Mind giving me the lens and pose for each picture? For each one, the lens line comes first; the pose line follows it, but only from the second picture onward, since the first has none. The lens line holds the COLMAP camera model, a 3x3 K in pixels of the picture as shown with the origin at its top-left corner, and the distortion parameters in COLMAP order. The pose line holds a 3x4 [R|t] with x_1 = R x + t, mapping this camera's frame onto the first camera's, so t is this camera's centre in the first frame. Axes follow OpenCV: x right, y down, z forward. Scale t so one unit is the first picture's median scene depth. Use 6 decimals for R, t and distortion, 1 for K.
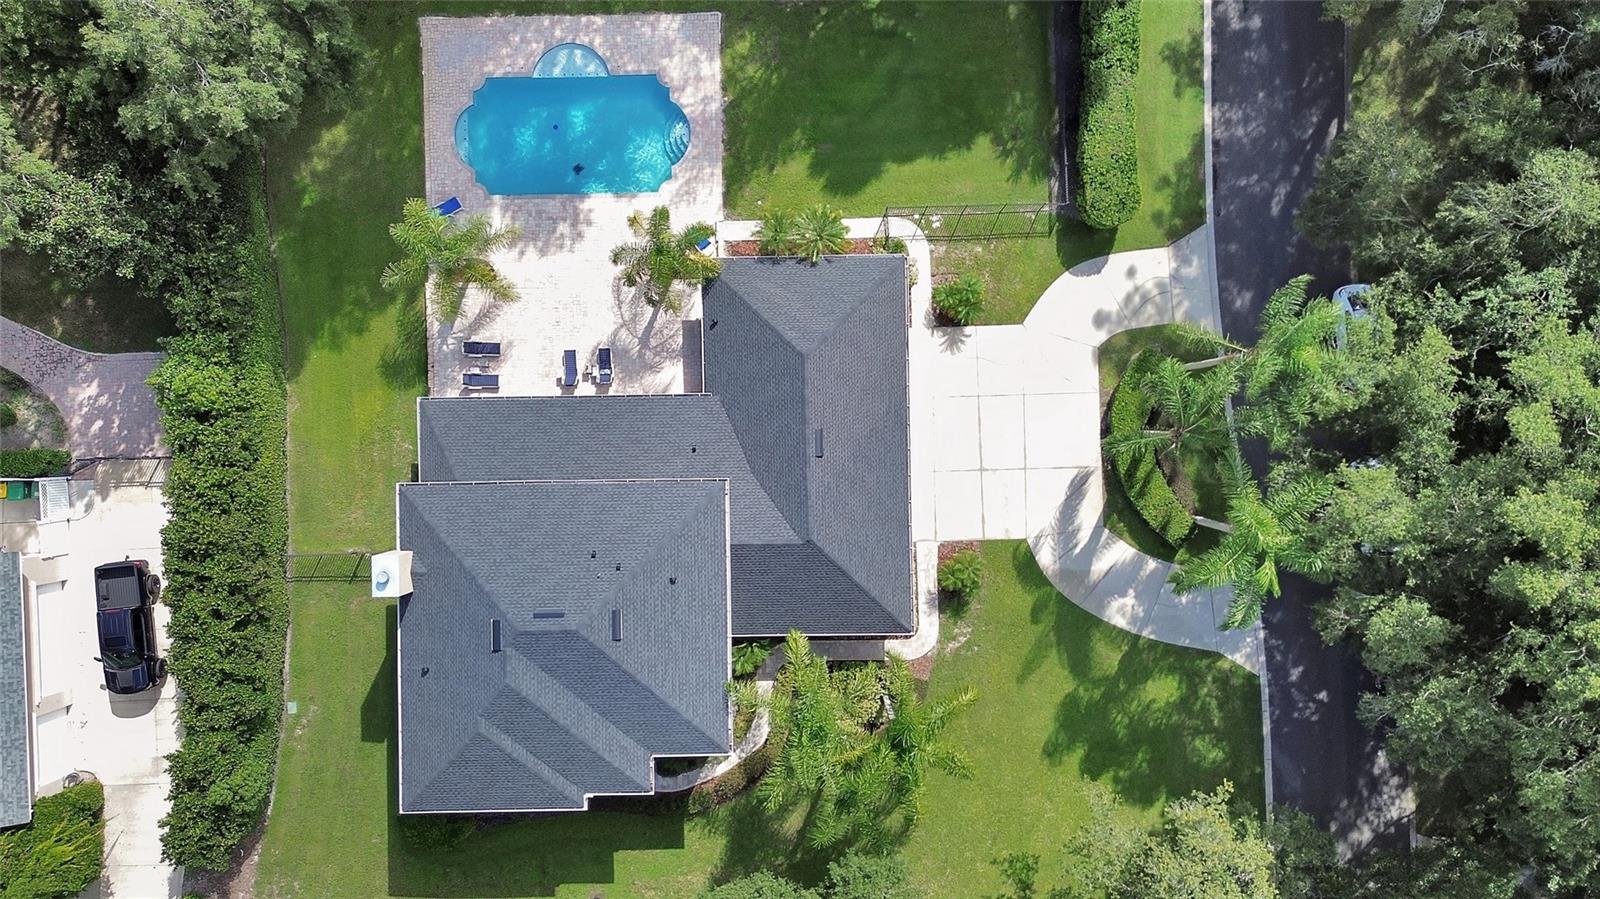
lens RADIAL K [[1111.3, 0, 812.2], [0, 1111.3, 454.1], [0, 0, 1]] dist [0.089661, -0.117879]
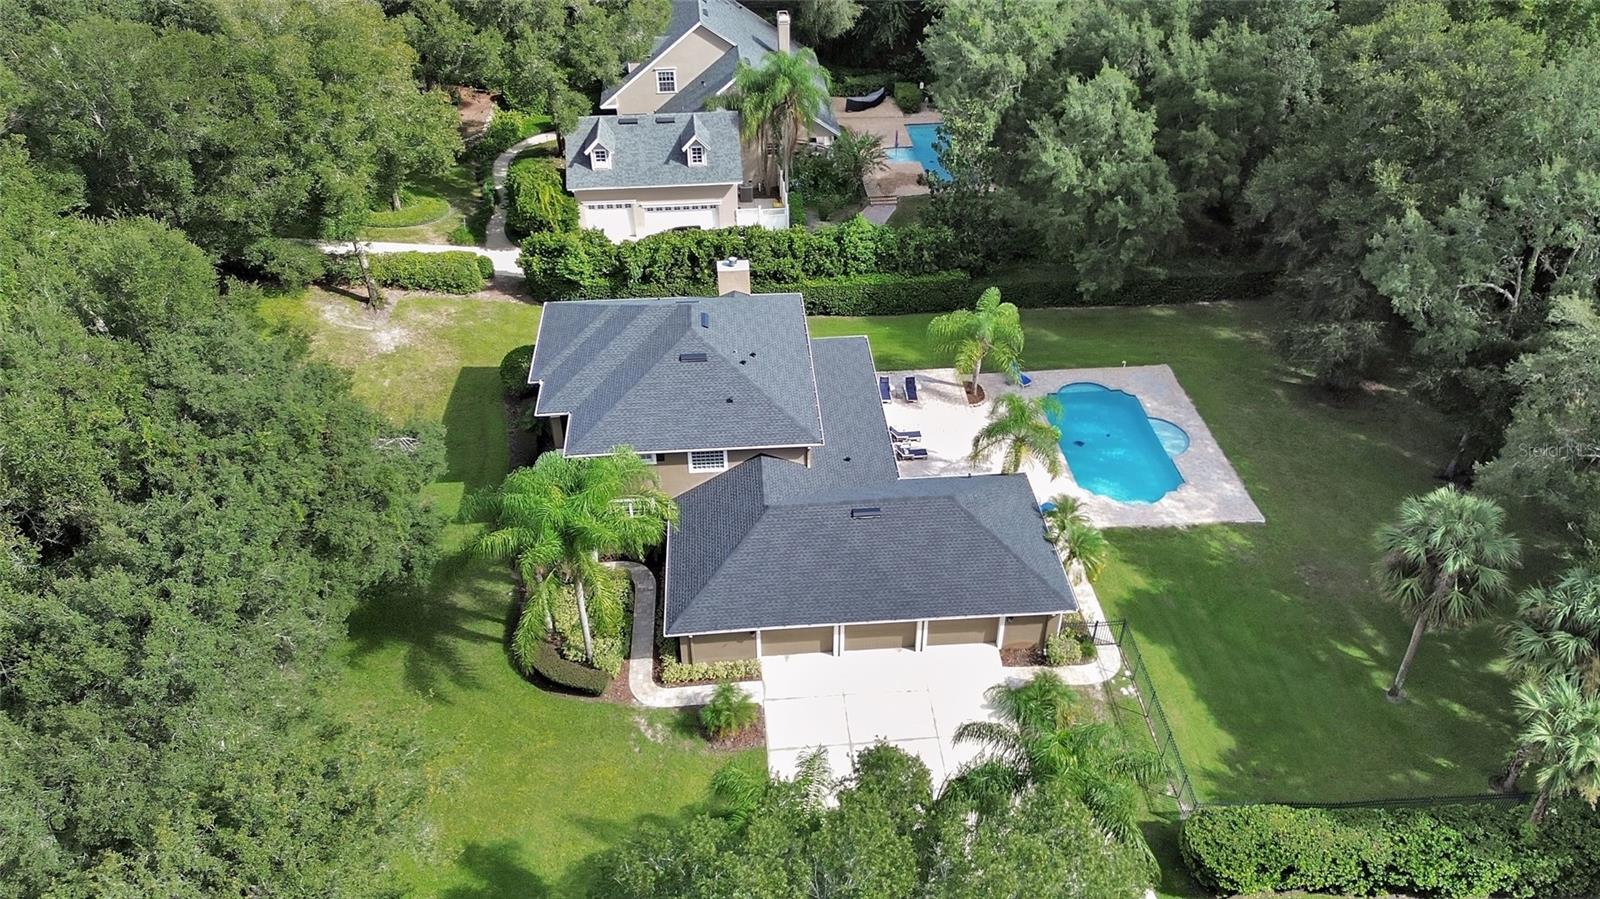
lens RADIAL K [[1111.3, 0, 812.2], [0, 1111.3, 454.1], [0, 0, 1]] dist [0.089661, -0.117879]
pose [[0.067246, 0.599648, -0.797434, 0.689175], [-0.997694, 0.033060, -0.059273, 0.086176], [-0.009179, 0.799581, 0.600488, 0.325404]]
